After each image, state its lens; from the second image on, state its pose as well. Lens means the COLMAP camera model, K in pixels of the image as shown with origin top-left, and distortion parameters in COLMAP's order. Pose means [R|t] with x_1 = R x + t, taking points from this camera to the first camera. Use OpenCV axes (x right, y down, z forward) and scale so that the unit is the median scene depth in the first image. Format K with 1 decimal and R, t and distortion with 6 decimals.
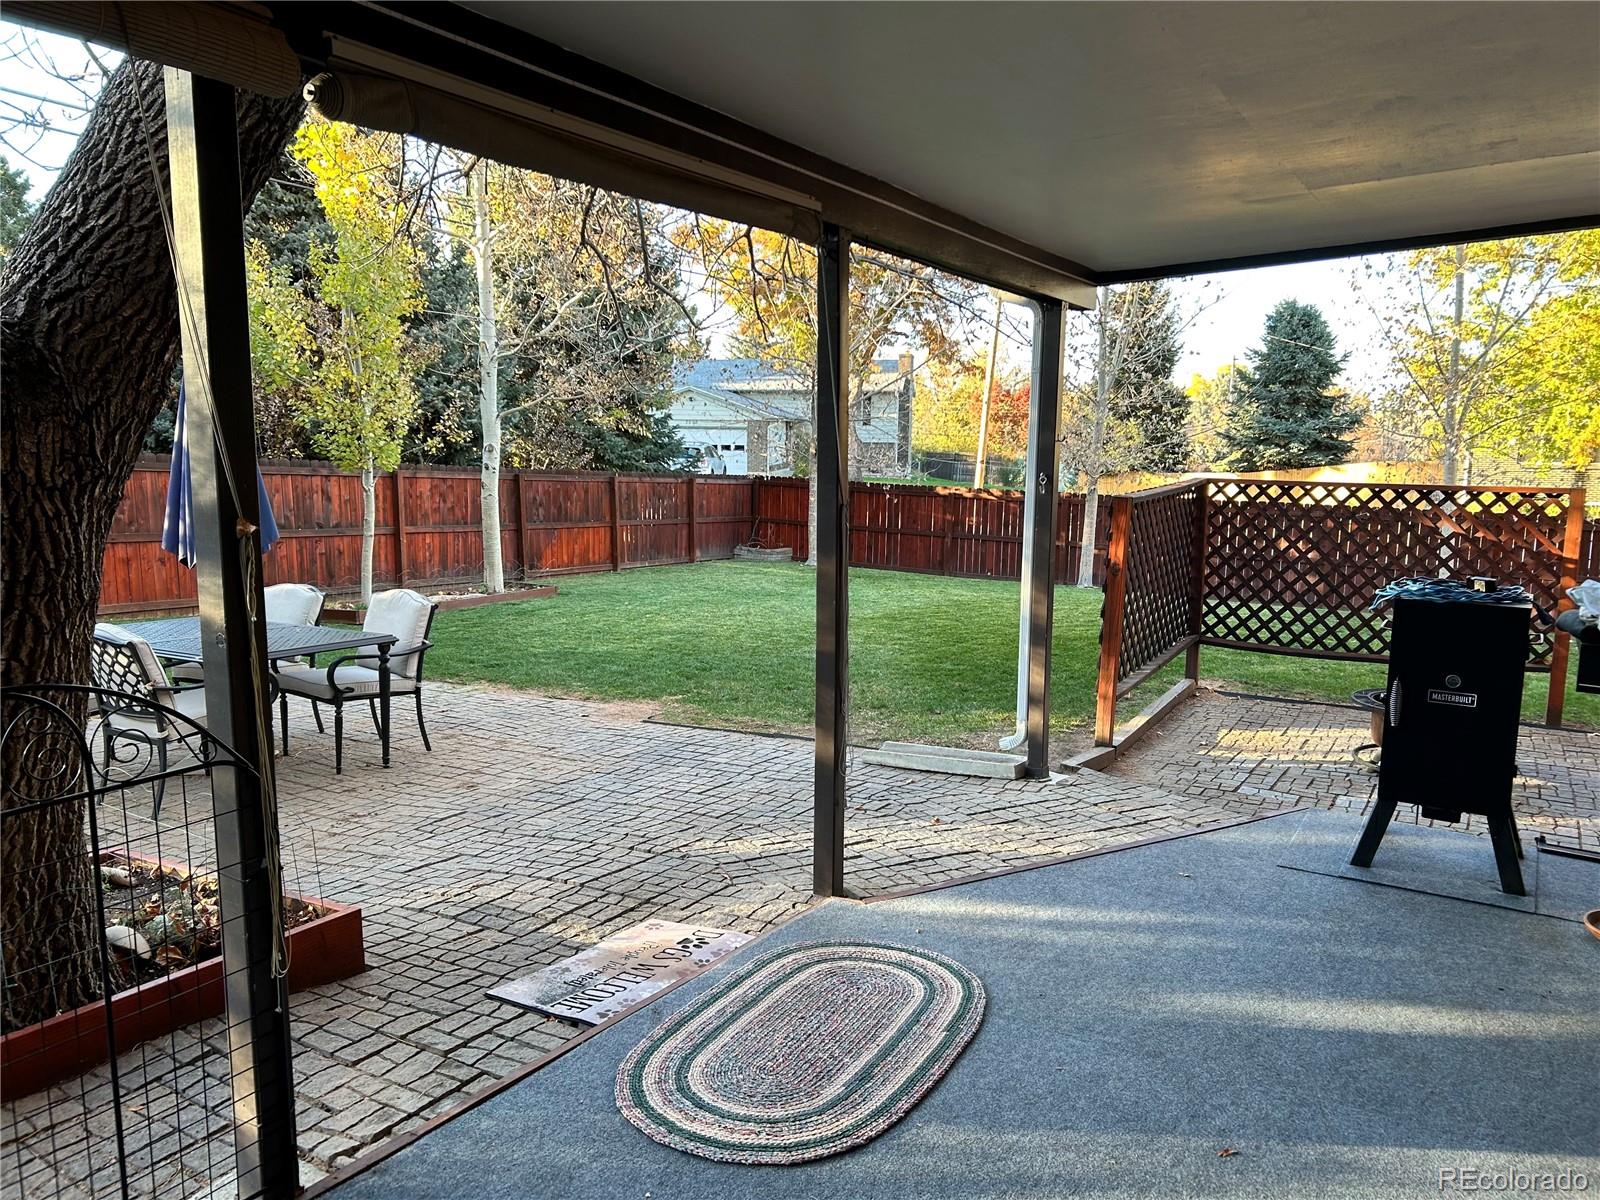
lens RADIAL K [[1194.6, 0, 813.5], [0, 1194.6, 623.2], [0, 0, 1]] dist [0.058152, -0.065912]
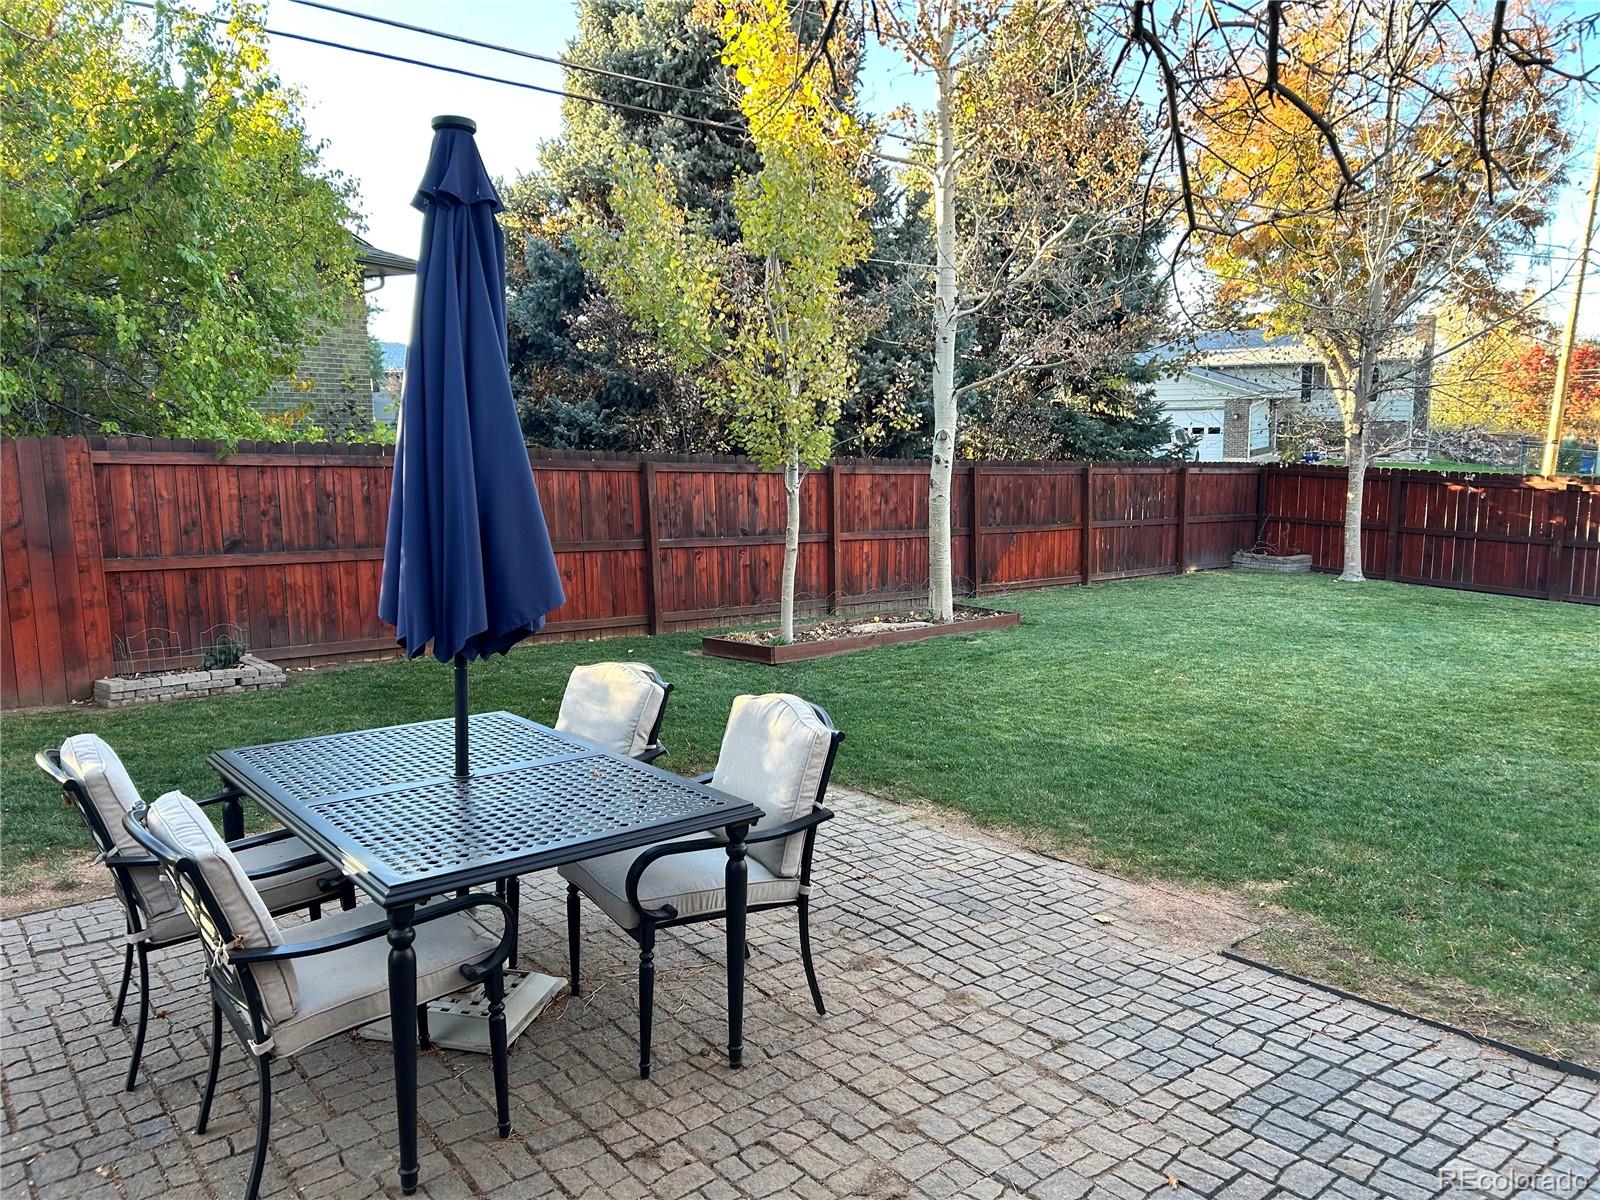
lens RADIAL K [[1194.6, 0, 808.2], [0, 1194.6, 594.1], [0, 0, 1]] dist [0.058152, -0.065912]
pose [[0.932927, 0.028810, -0.358910, -0.066979], [-0.034056, 0.999385, -0.008303, -0.032336], [0.358451, 0.019969, 0.933335, 0.237235]]
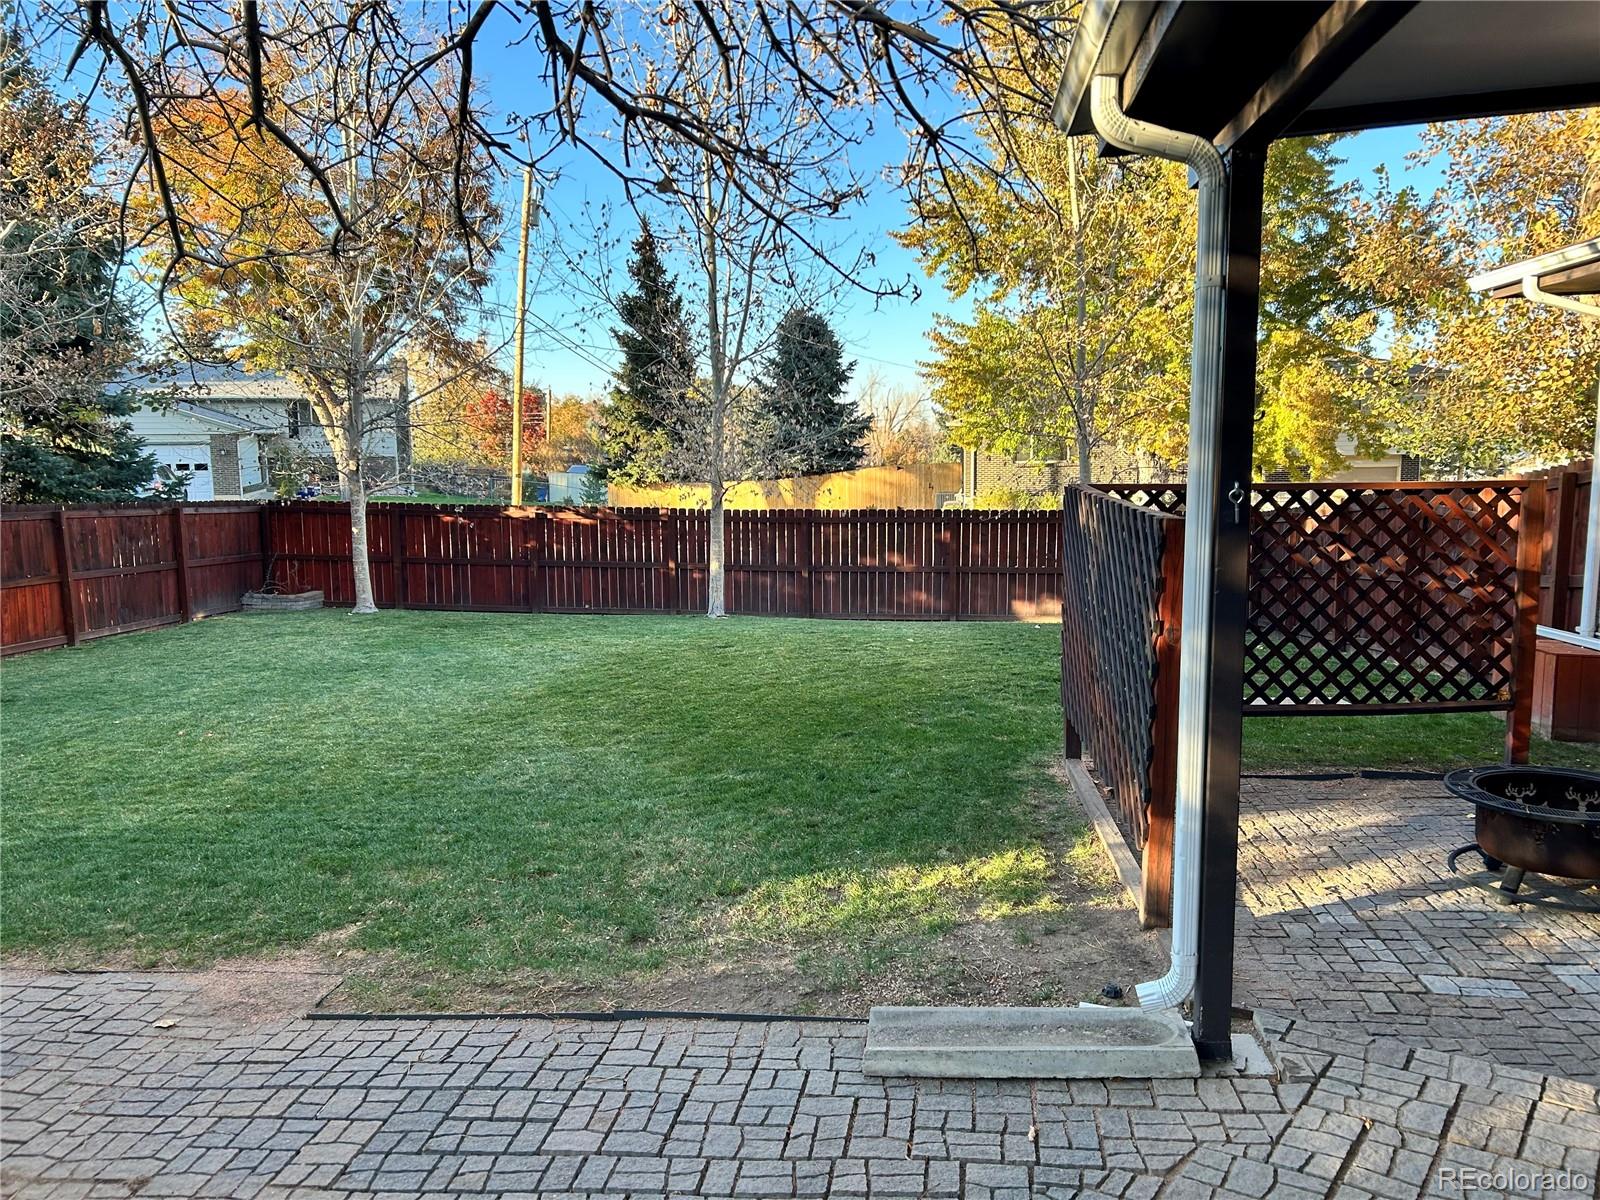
lens RADIAL K [[1194.6, 0, 802.3], [0, 1194.6, 606.1], [0, 0, 1]] dist [0.058152, -0.065912]
pose [[0.914055, -0.075980, 0.398409, -0.074479], [0.085494, 0.996320, -0.006138, -0.034514], [-0.396477, 0.039672, 0.917187, 0.240636]]
